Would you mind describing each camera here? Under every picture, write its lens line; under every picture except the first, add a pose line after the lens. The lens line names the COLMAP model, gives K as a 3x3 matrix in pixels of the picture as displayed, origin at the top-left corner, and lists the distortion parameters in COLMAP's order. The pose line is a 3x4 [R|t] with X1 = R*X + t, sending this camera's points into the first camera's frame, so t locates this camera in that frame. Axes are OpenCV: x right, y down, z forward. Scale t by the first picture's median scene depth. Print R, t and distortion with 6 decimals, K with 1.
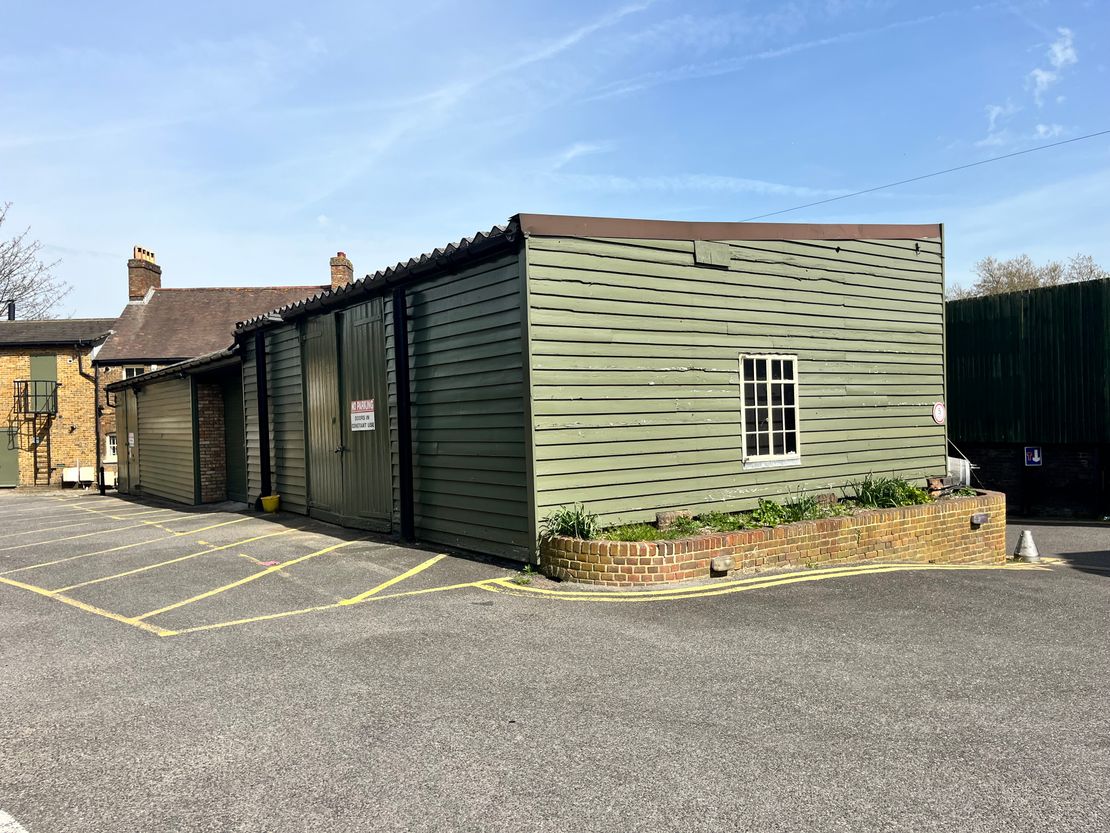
lens RADIAL K [[861.9, 0, 567.7], [0, 861.9, 424.1], [0, 0, 1]] dist [0.070706, -0.024576]
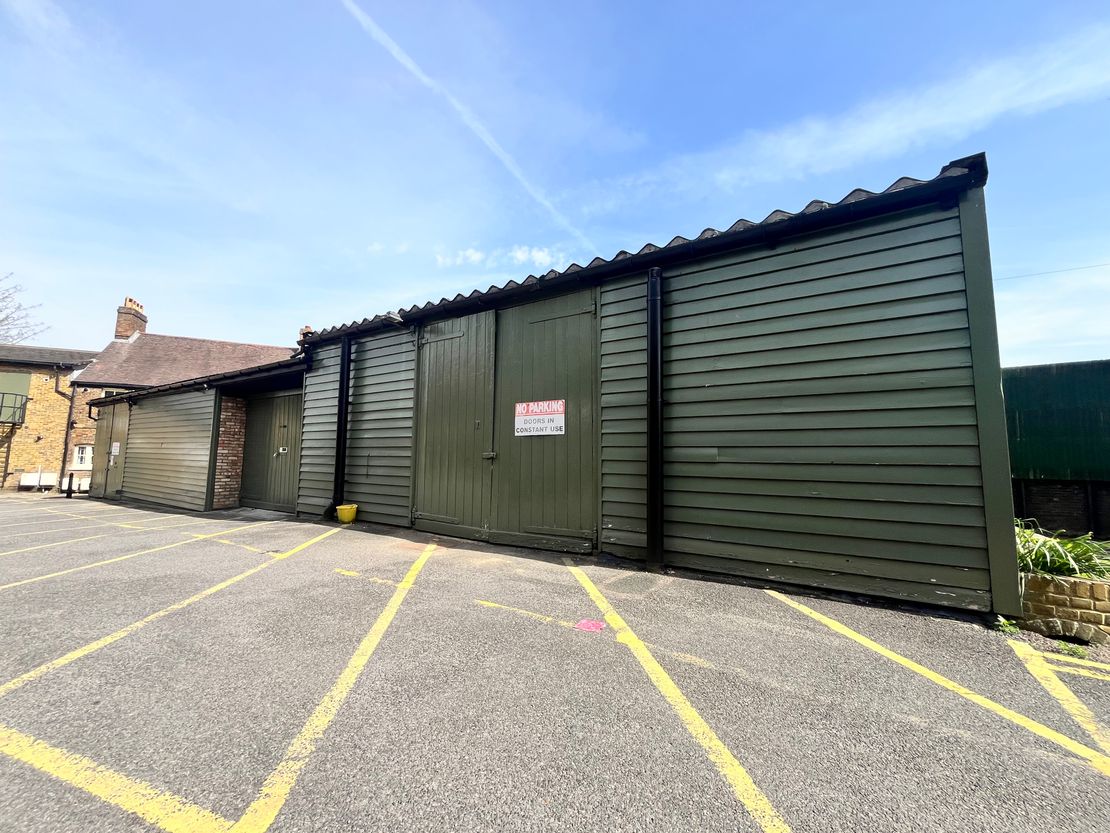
lens RADIAL K [[450.6, 0, 564.5], [0, 450.6, 418.6], [0, 0, 1]] dist [0.004371, -0.000489]
pose [[0.930515, 0.075519, 0.358383, -0.142857], [-0.039832, 0.993574, -0.105947, 0.014507], [-0.364081, 0.084310, 0.927544, 0.207442]]
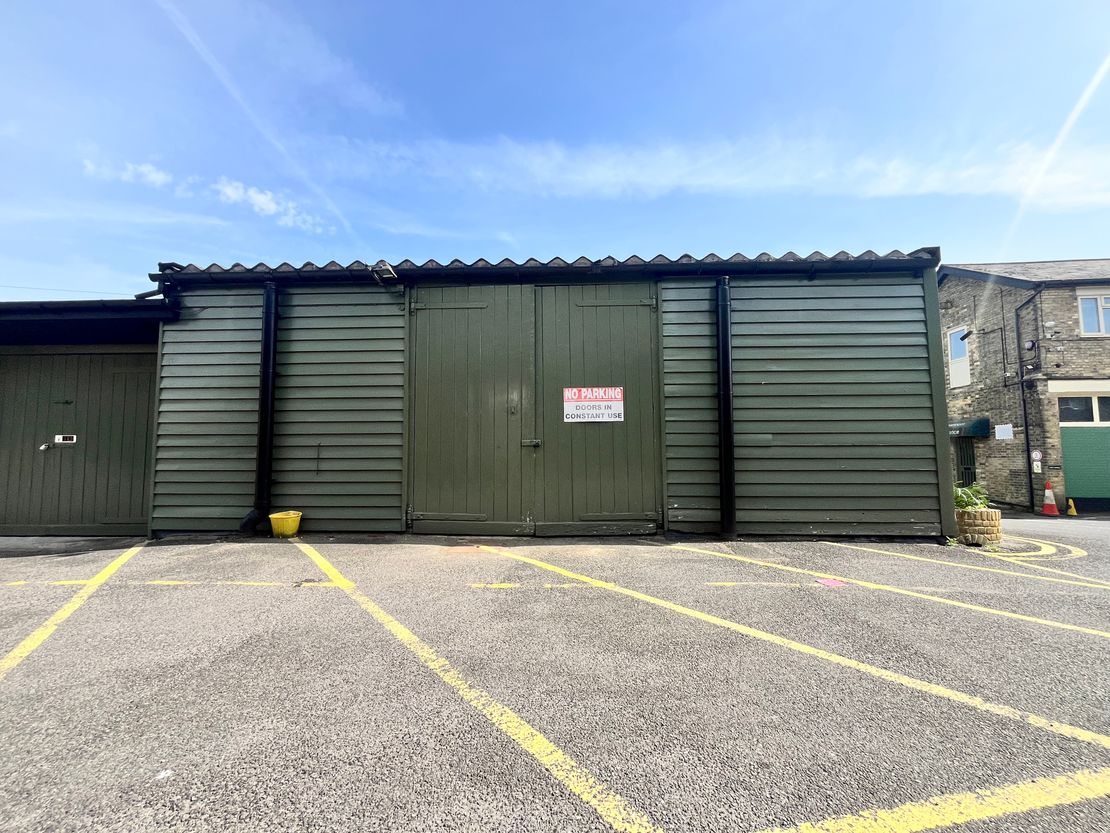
lens RADIAL K [[450.6, 0, 562.1], [0, 450.6, 414.7], [0, 0, 1]] dist [0.004371, -0.000489]
pose [[0.615061, 0.080810, 0.784328, -0.233035], [-0.011813, 0.995567, -0.093310, 0.016436], [-0.788391, 0.048126, 0.613289, 0.277399]]
